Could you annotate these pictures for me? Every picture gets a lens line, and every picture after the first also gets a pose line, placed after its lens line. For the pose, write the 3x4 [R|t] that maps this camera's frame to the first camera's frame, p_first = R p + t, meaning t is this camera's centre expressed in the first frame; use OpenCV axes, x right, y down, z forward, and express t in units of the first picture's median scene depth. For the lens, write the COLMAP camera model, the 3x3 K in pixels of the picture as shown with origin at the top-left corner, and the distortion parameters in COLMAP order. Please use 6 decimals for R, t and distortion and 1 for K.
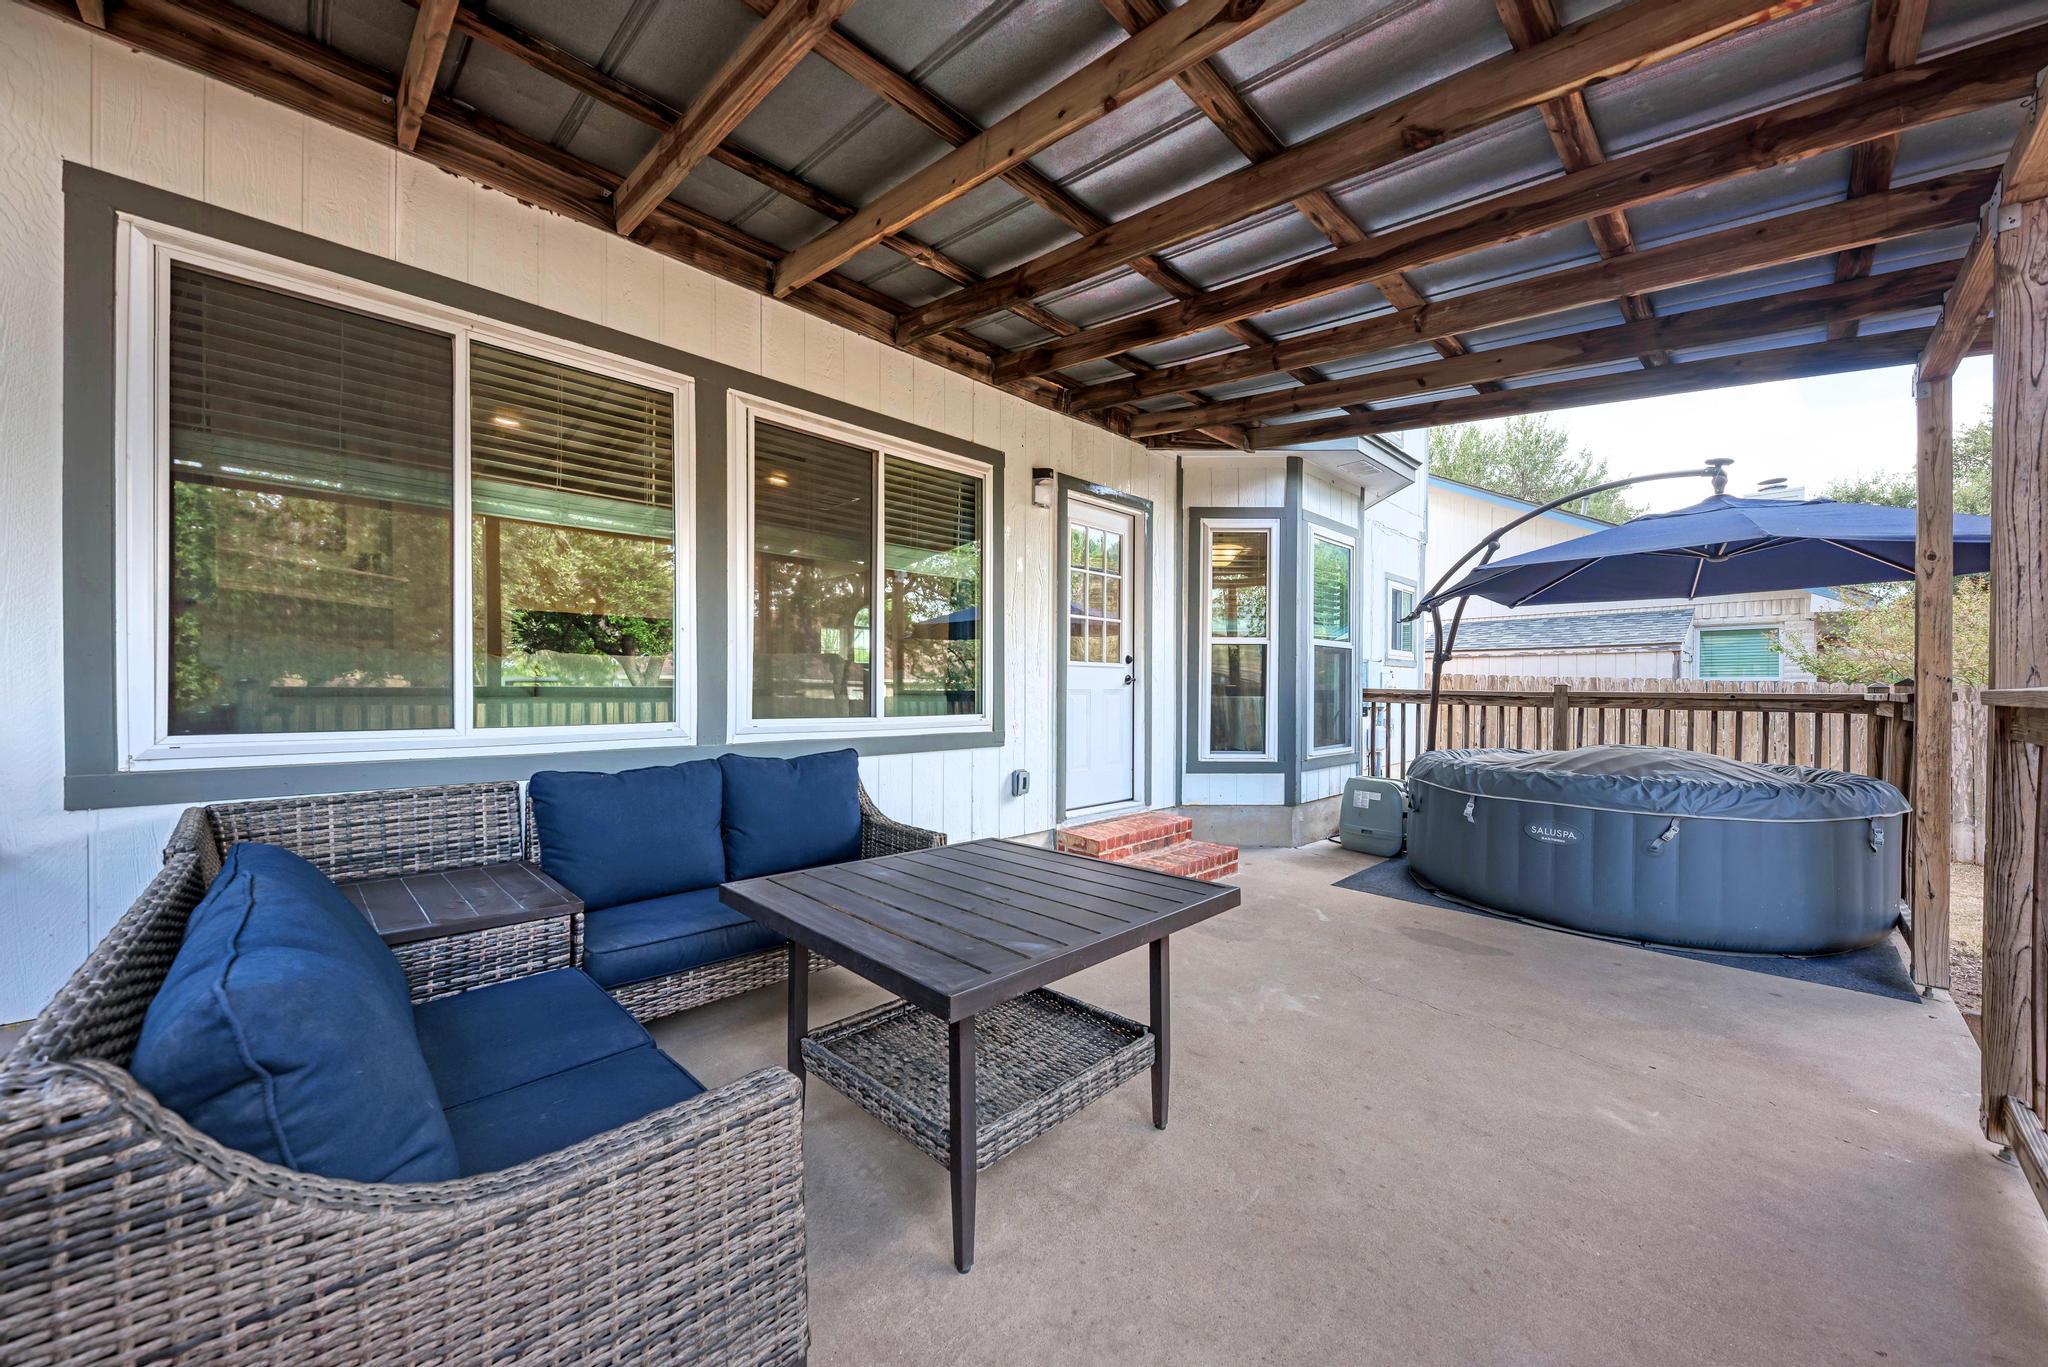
lens RADIAL K [[737.6, 0, 1016.7], [0, 737.6, 688.0], [0, 0, 1]] dist [0.000488, 0.000033]
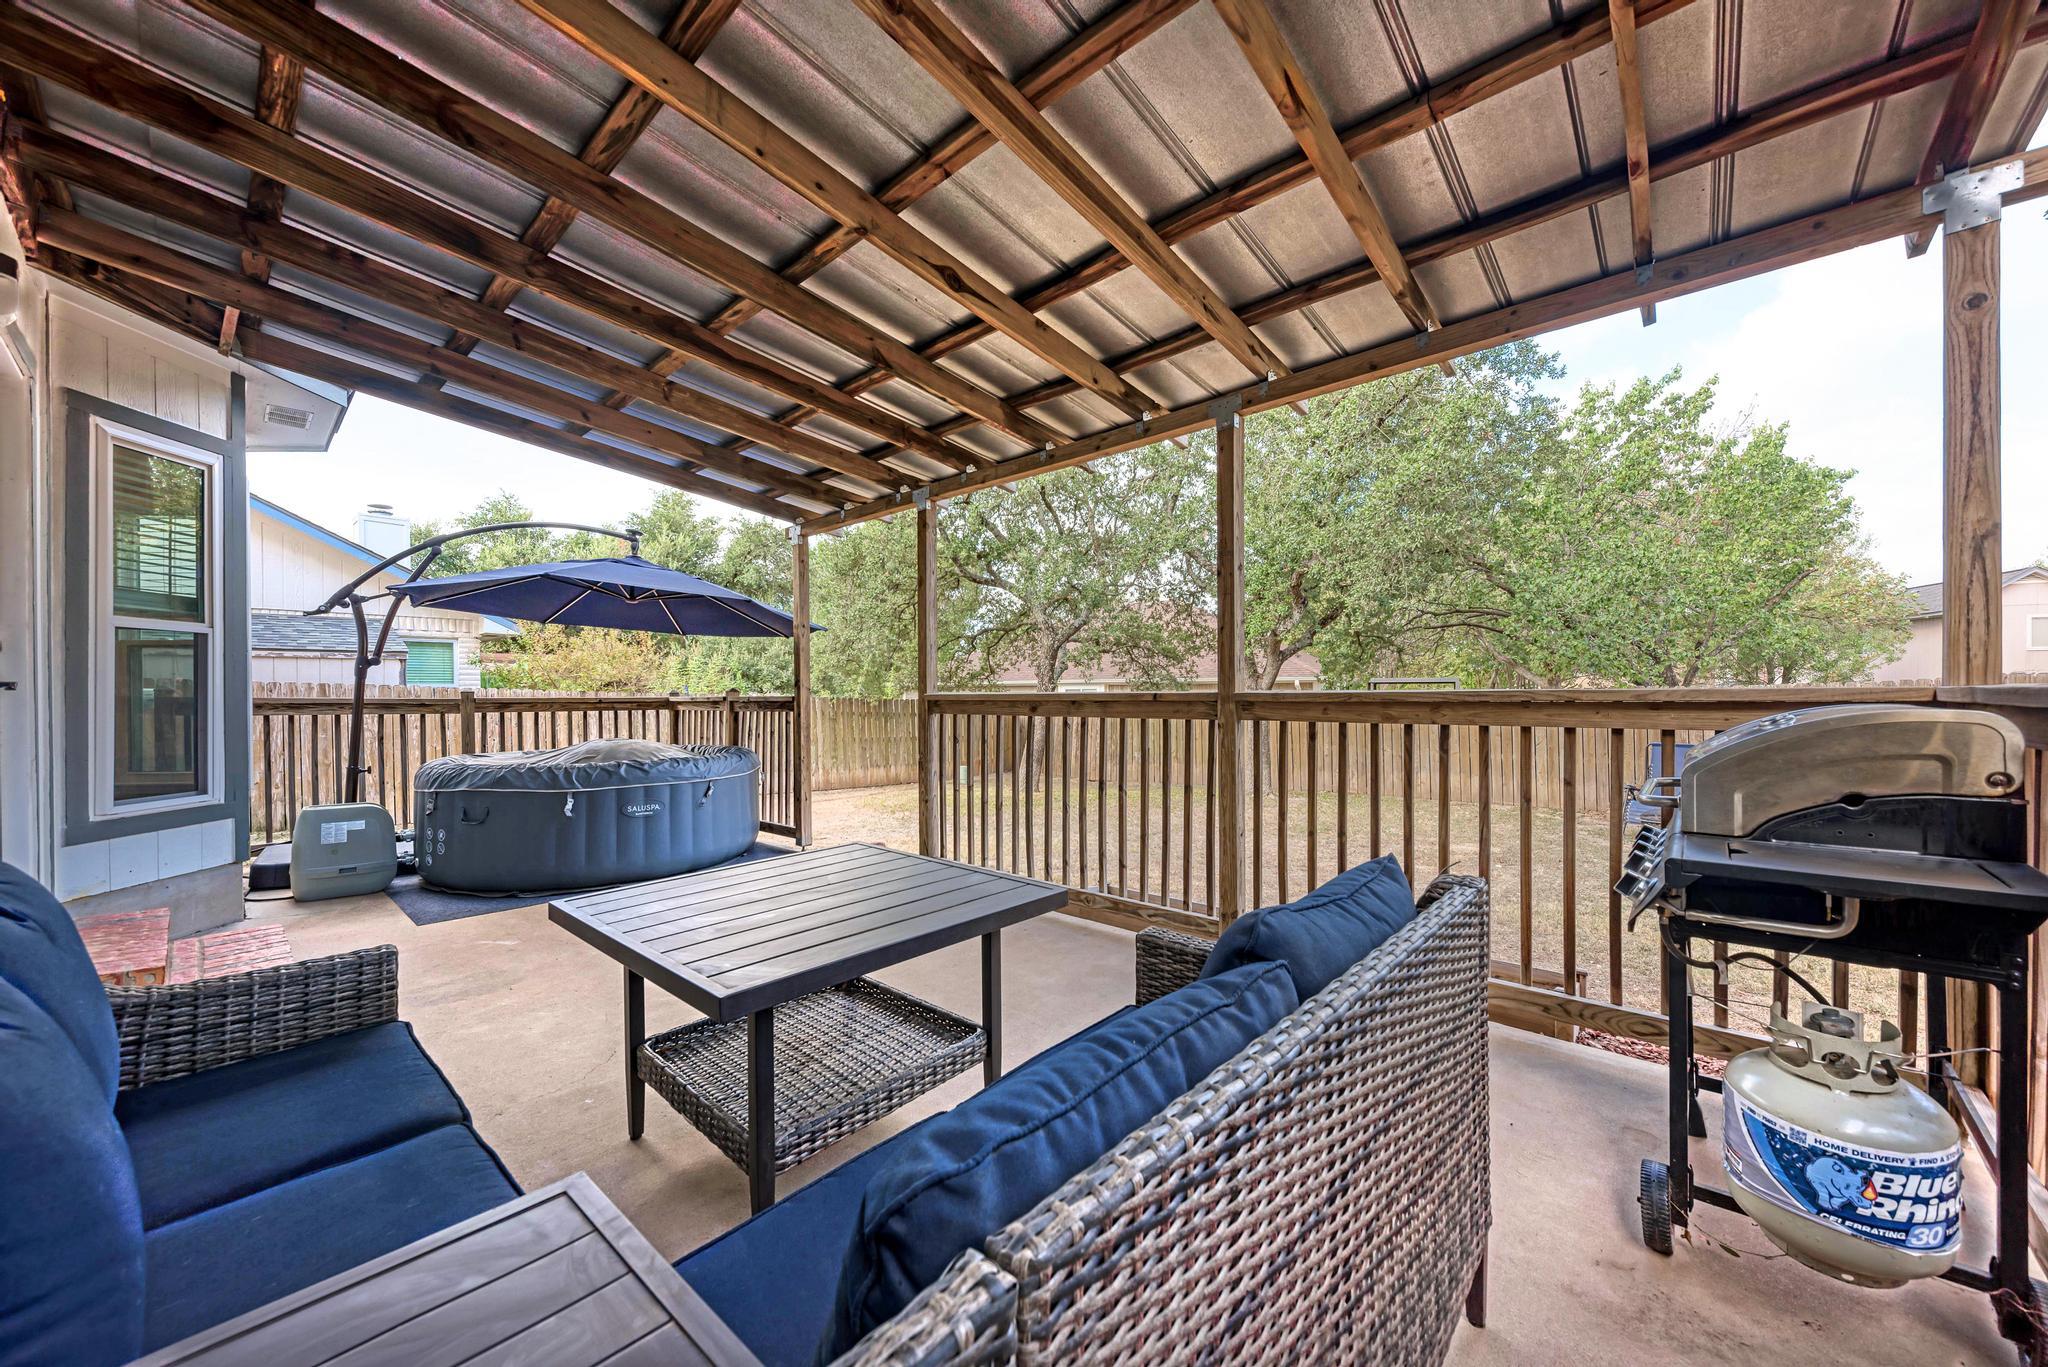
lens RADIAL K [[737.6, 0, 1016.7], [0, 737.6, 688.0], [0, 0, 1]] dist [0.000488, 0.000033]
pose [[-0.066777, 0.000444, 0.997768, -0.396011], [0.005820, 0.999983, -0.000056, -0.005208], [-0.997751, 0.005803, -0.066778, 0.297036]]
